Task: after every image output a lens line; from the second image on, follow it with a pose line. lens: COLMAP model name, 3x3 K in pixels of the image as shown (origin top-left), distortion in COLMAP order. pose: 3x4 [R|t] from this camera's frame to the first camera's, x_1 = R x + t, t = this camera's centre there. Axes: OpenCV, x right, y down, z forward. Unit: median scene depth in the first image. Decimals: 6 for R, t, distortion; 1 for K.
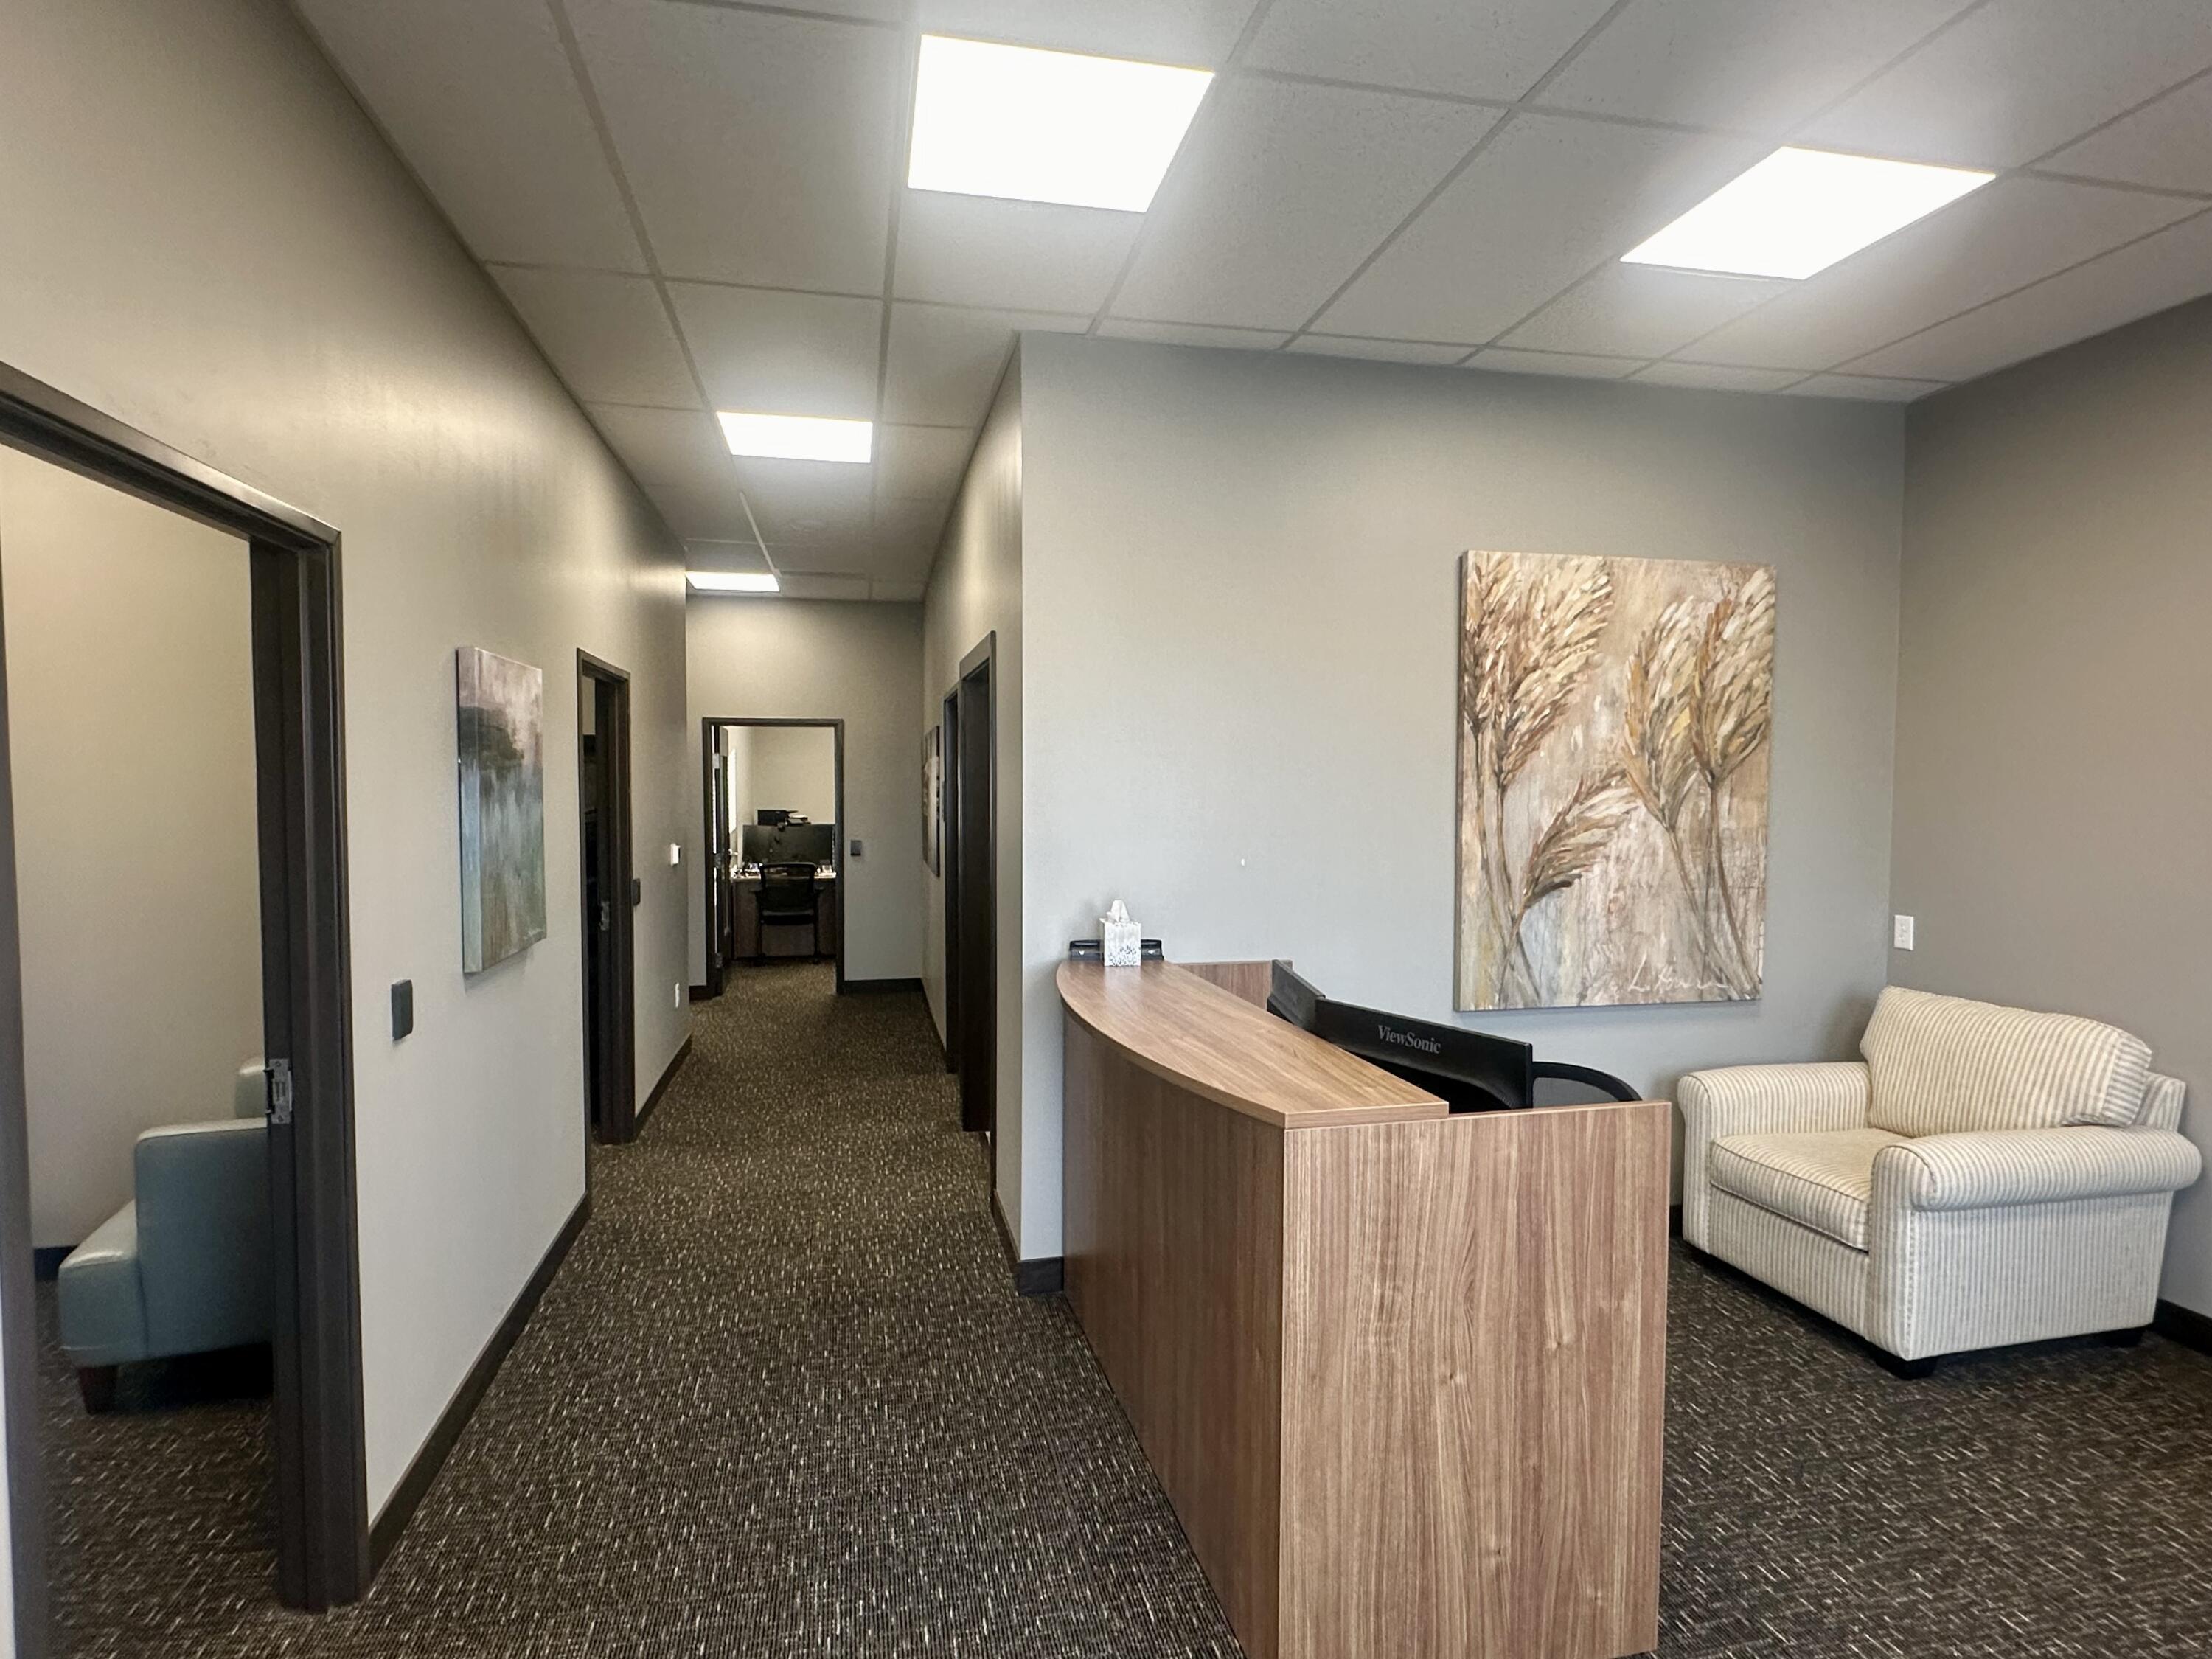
lens RADIAL K [[1204.7, 0, 1116.2], [0, 1204.7, 836.1], [0, 0, 1]] dist [-0.004838, 0.002861]
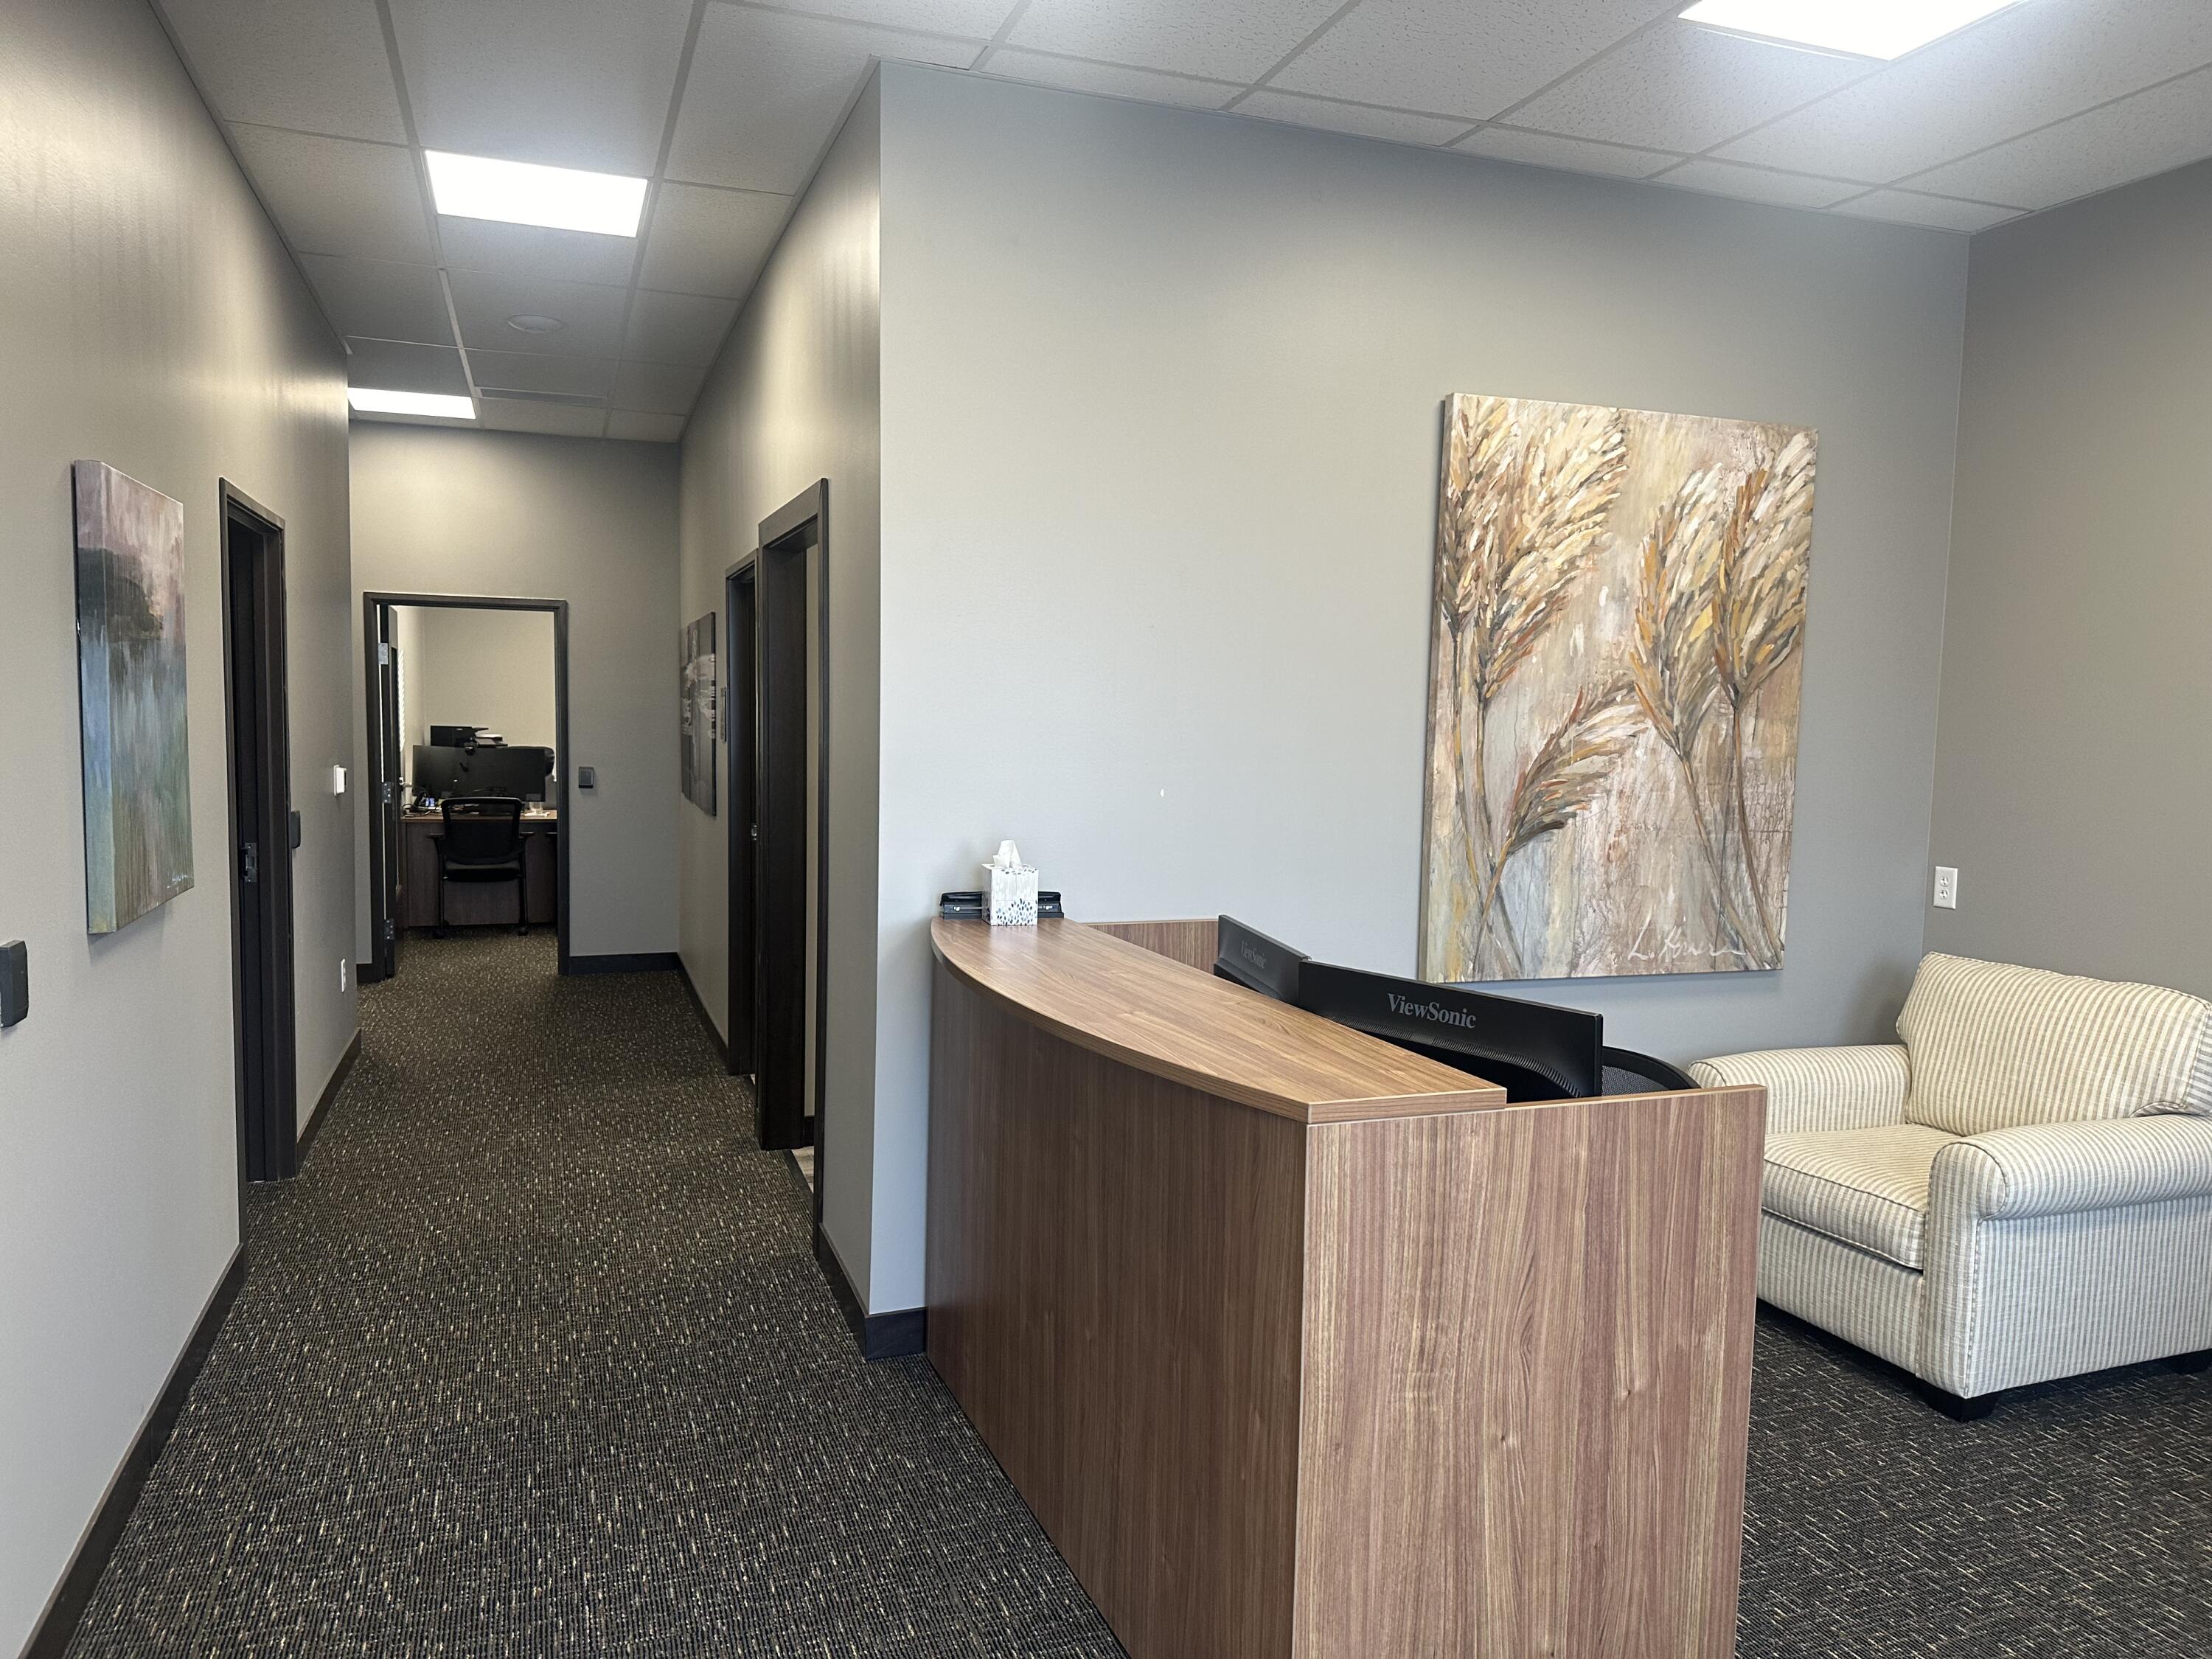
lens RADIAL K [[1555.9, 0, 1104.5], [0, 1555.9, 839.4], [0, 0, 1]] dist [0.027165, -0.037710]
pose [[0.991211, 0.006329, 0.132140, -0.062342], [-0.011858, 0.999085, 0.041095, 0.011382], [-0.131759, -0.042301, 0.990379, 0.023498]]
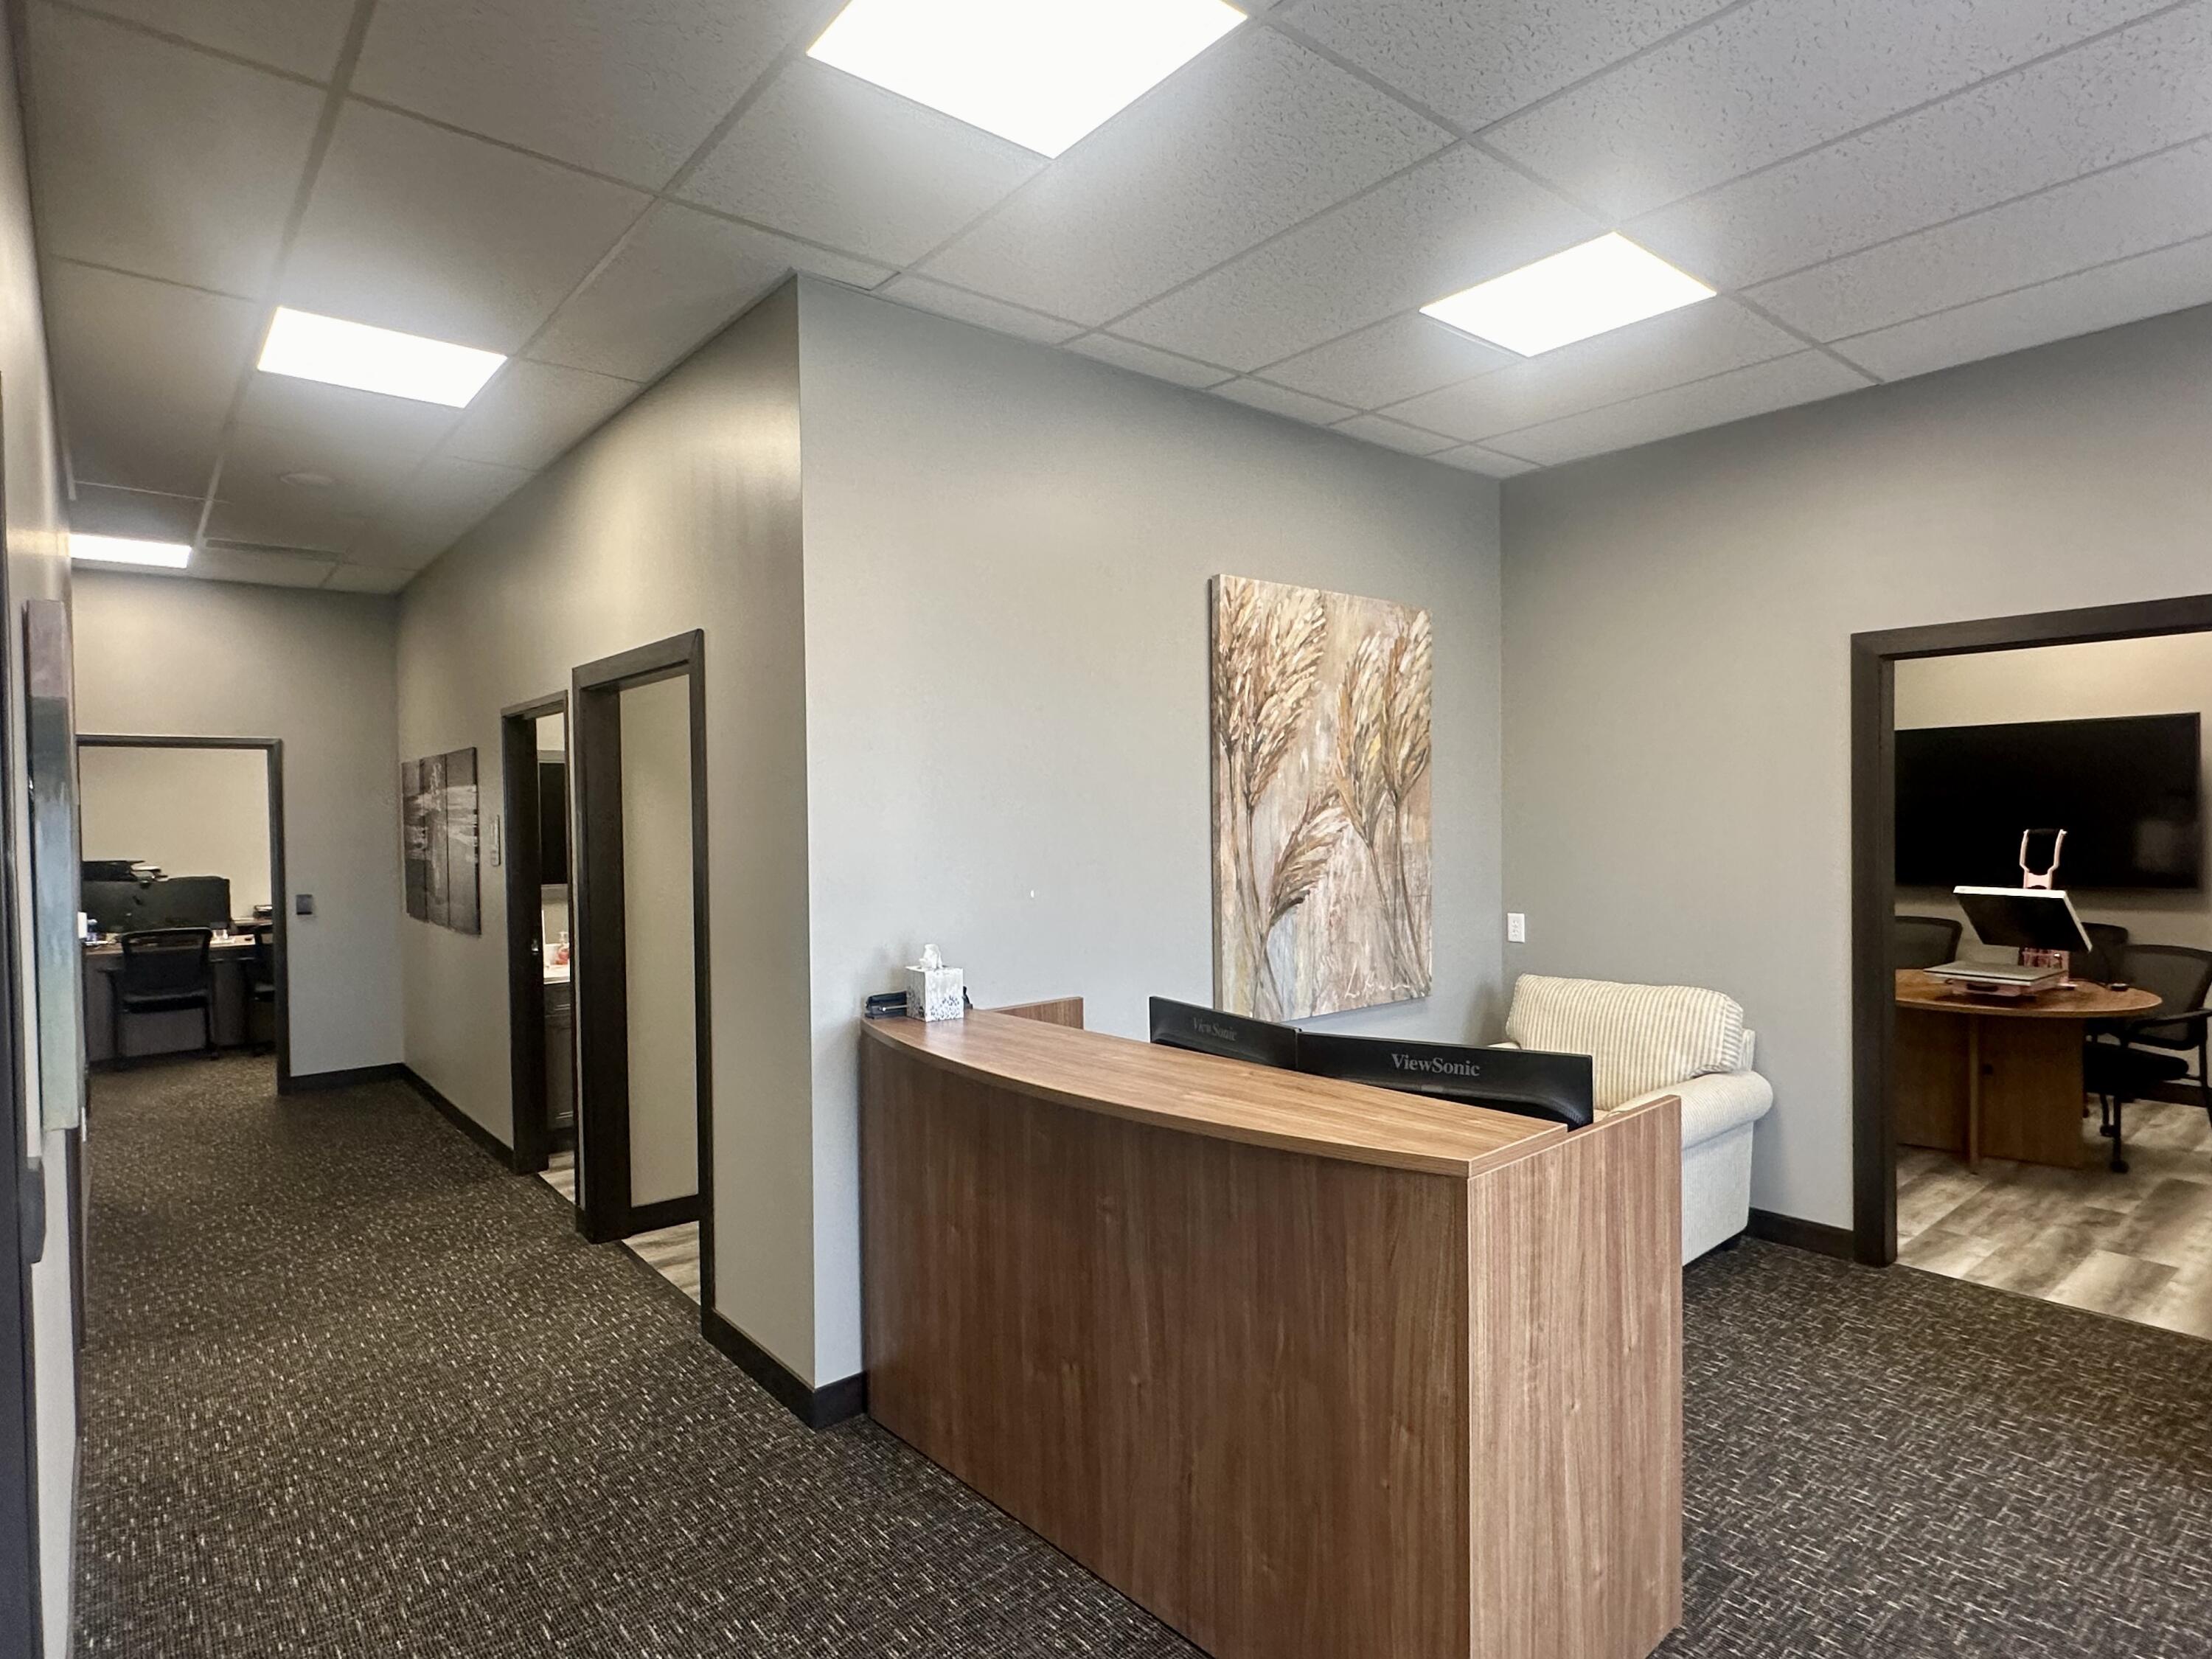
lens RADIAL K [[1203.6, 0, 1108.8], [0, 1203.6, 835.5], [0, 0, 1]] dist [-0.001486, 0.000023]
pose [[0.886166, -0.025187, 0.462683, -0.266762], [0.036926, 0.999185, -0.016331, -0.005812], [-0.461894, 0.031558, 0.886373, 0.159600]]
